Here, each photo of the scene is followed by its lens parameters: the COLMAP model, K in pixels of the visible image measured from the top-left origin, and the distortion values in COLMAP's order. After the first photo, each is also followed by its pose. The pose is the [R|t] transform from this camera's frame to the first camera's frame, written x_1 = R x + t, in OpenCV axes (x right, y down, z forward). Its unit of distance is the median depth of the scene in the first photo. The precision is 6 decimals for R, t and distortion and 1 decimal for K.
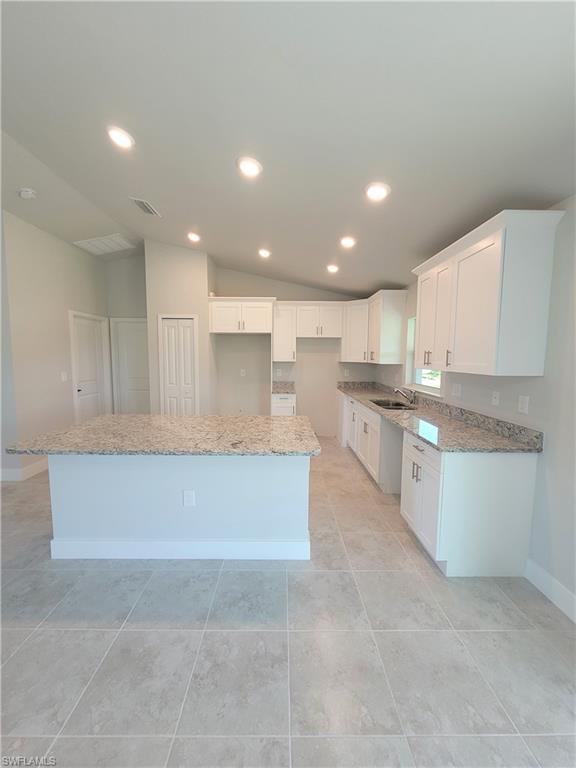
lens RADIAL K [[300.7, 0, 282.4], [0, 300.7, 382.0], [0, 0, 1]] dist [-0.001191, -0.000389]
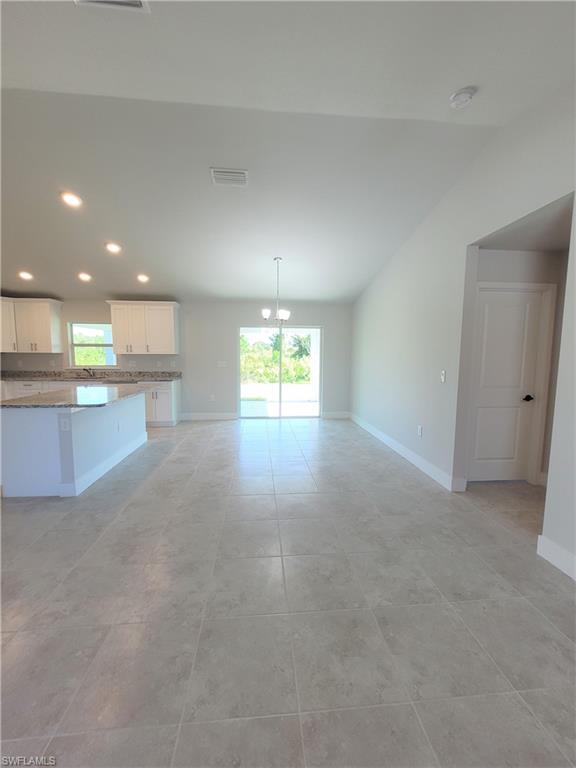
lens RADIAL K [[301.7, 0, 286.1], [0, 301.7, 381.5], [0, 0, 1]] dist [-0.000987, -0.000229]
pose [[-0.085649, -0.101324, 0.991160, -1.156330], [0.080050, 0.990899, 0.108215, 0.005457], [-0.993104, 0.088611, -0.076759, 0.068992]]
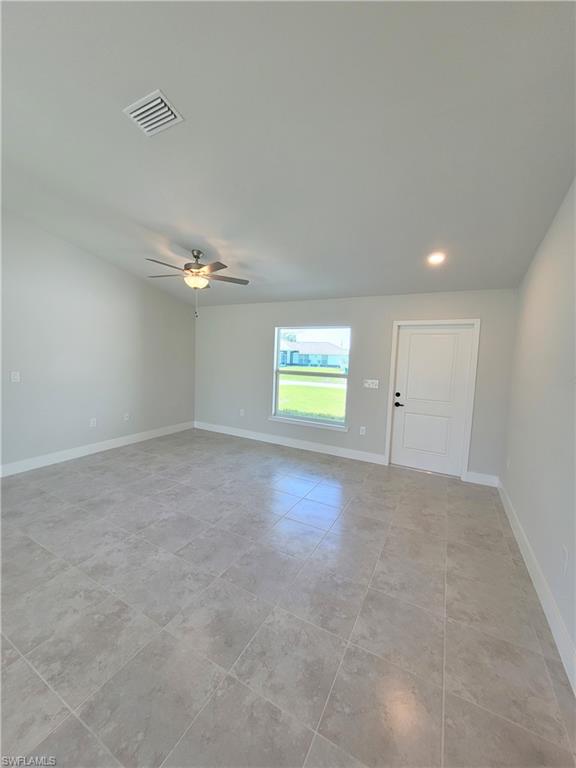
lens RADIAL K [[300.7, 0, 282.4], [0, 300.7, 382.0], [0, 0, 1]] dist [-0.001191, -0.000389]
pose [[-0.484598, 0.054715, -0.873024, -0.410471], [-0.107753, 0.986707, 0.121652, -0.066880], [0.868075, 0.153023, -0.472261, 0.684329]]
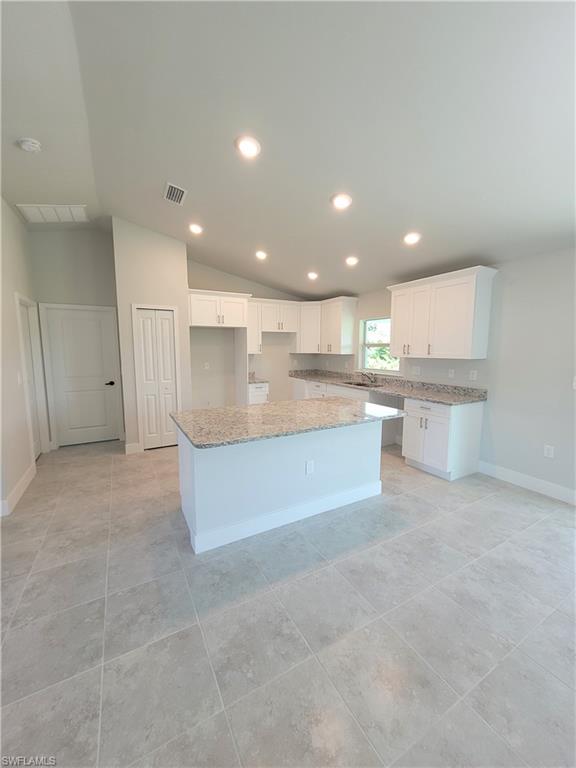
lens RADIAL K [[300.7, 0, 282.4], [0, 300.7, 382.0], [0, 0, 1]] dist [-0.001191, -0.000389]
pose [[0.878475, -0.062713, 0.473655, -0.517971], [0.048975, 0.997946, 0.041298, -0.007385], [-0.475272, -0.013082, 0.879742, -0.008474]]
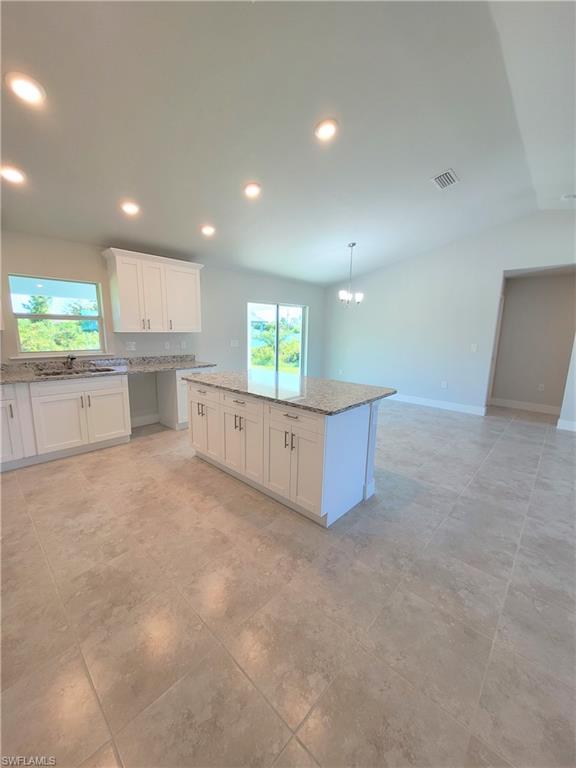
lens RADIAL K [[300.7, 0, 282.4], [0, 300.7, 382.0], [0, 0, 1]] dist [-0.001191, -0.000389]
pose [[-0.724590, -0.136895, 0.675447, -0.687306], [0.040814, 0.969830, 0.240343, -0.089476], [-0.687971, 0.201717, -0.697141, 1.097492]]
